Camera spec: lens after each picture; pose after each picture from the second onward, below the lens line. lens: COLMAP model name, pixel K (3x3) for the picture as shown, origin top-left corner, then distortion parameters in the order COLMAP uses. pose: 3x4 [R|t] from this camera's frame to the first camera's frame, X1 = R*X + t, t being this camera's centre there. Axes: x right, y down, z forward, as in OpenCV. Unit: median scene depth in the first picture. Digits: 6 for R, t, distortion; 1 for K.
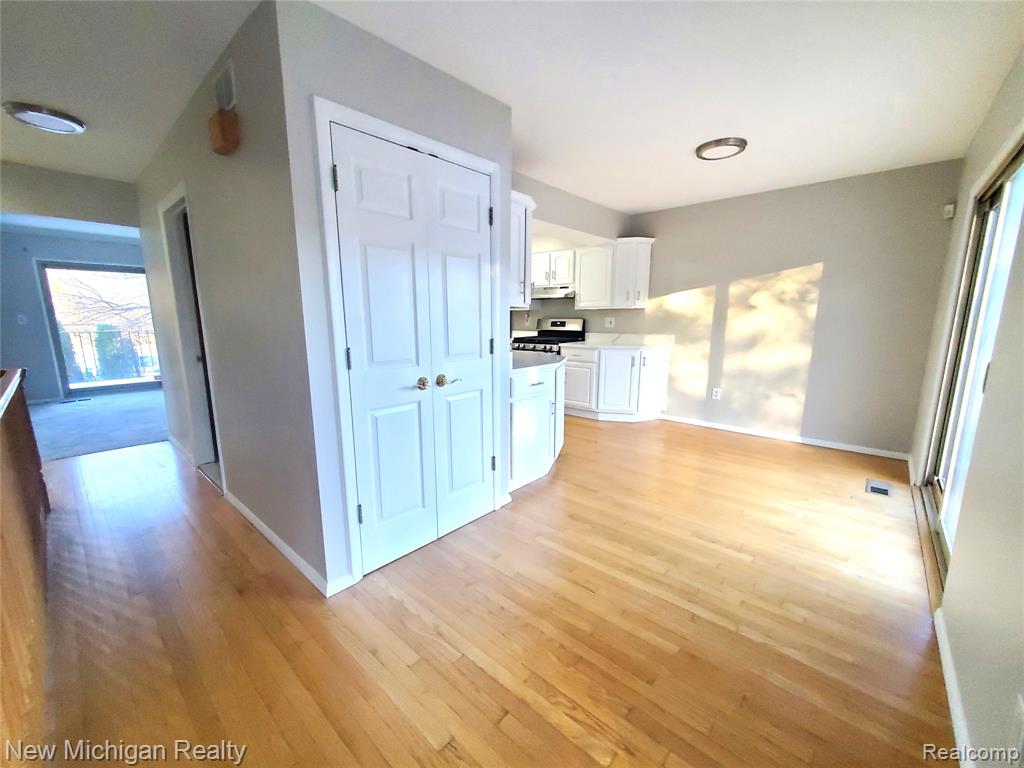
lens RADIAL K [[413.1, 0, 504.1], [0, 413.1, 389.8], [0, 0, 1]] dist [0.009513, -0.000260]
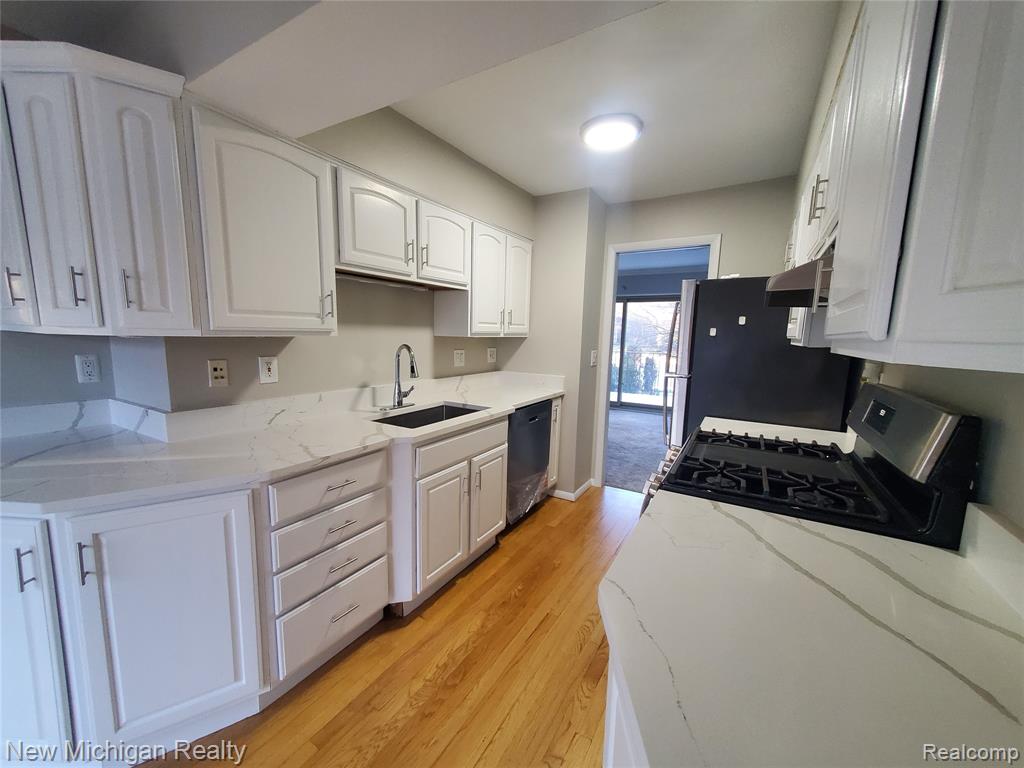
lens RADIAL K [[413.1, 0, 504.1], [0, 413.1, 389.8], [0, 0, 1]] dist [0.009513, -0.000260]
pose [[0.190453, 0.145105, -0.970913, 0.462742], [-0.197660, 0.974429, 0.106857, -0.169388], [0.961591, 0.171560, 0.214265, 0.845806]]
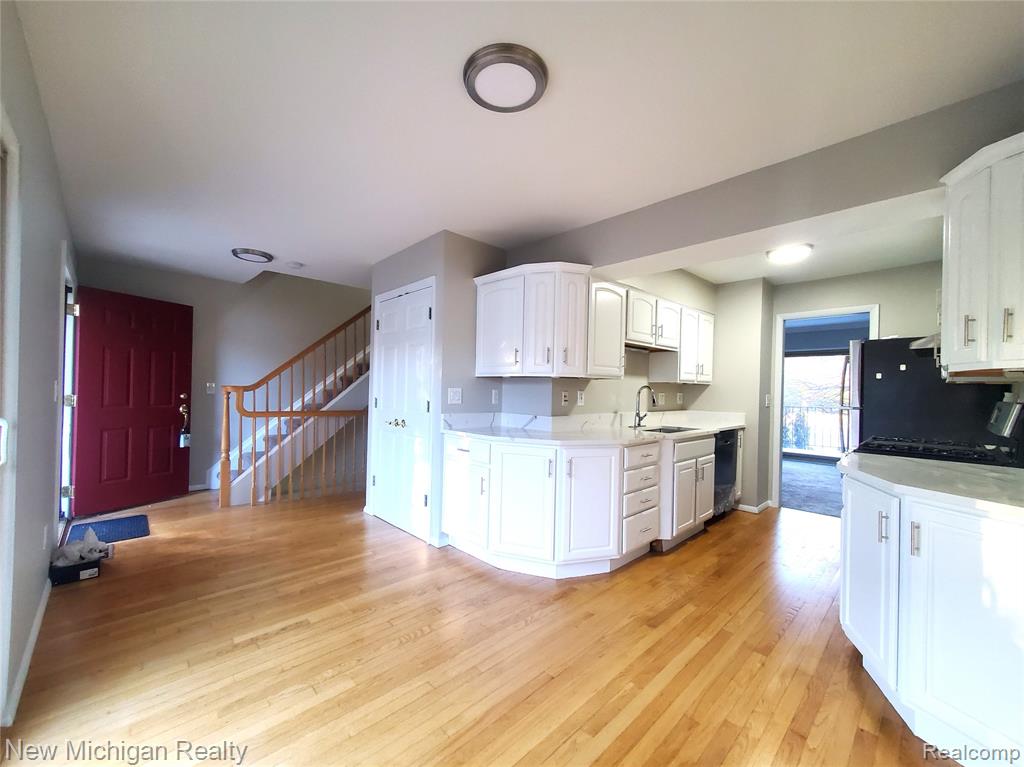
lens RADIAL K [[412.0, 0, 508.9], [0, 412.0, 386.3], [0, 0, 1]] dist [0.009088, -0.000103]
pose [[-0.072102, -0.001112, -0.997397, 0.662288], [-0.197168, 0.980281, 0.013161, -0.124780], [0.977715, 0.197603, -0.070900, 0.697584]]
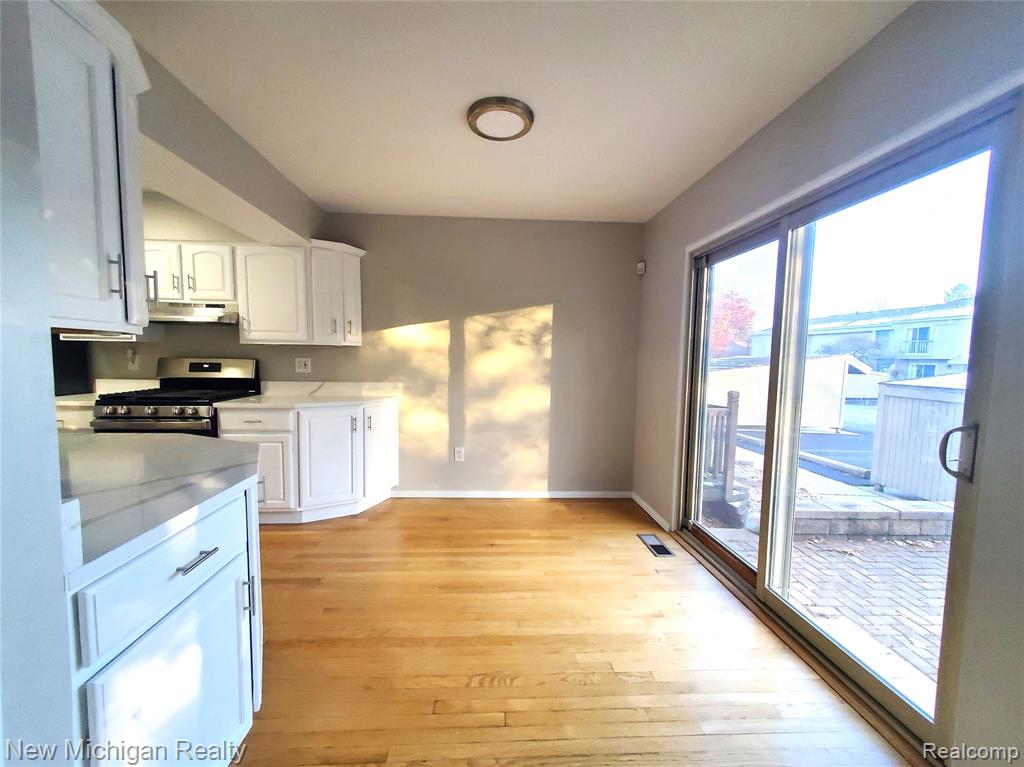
lens RADIAL K [[413.1, 0, 504.1], [0, 413.1, 389.3], [0, 0, 1]] dist [0.009513, -0.000260]
pose [[0.704892, -0.043250, 0.707995, 0.014428], [0.107728, 0.993088, -0.046590, -0.065890], [-0.701086, 0.109112, 0.704679, 0.349768]]
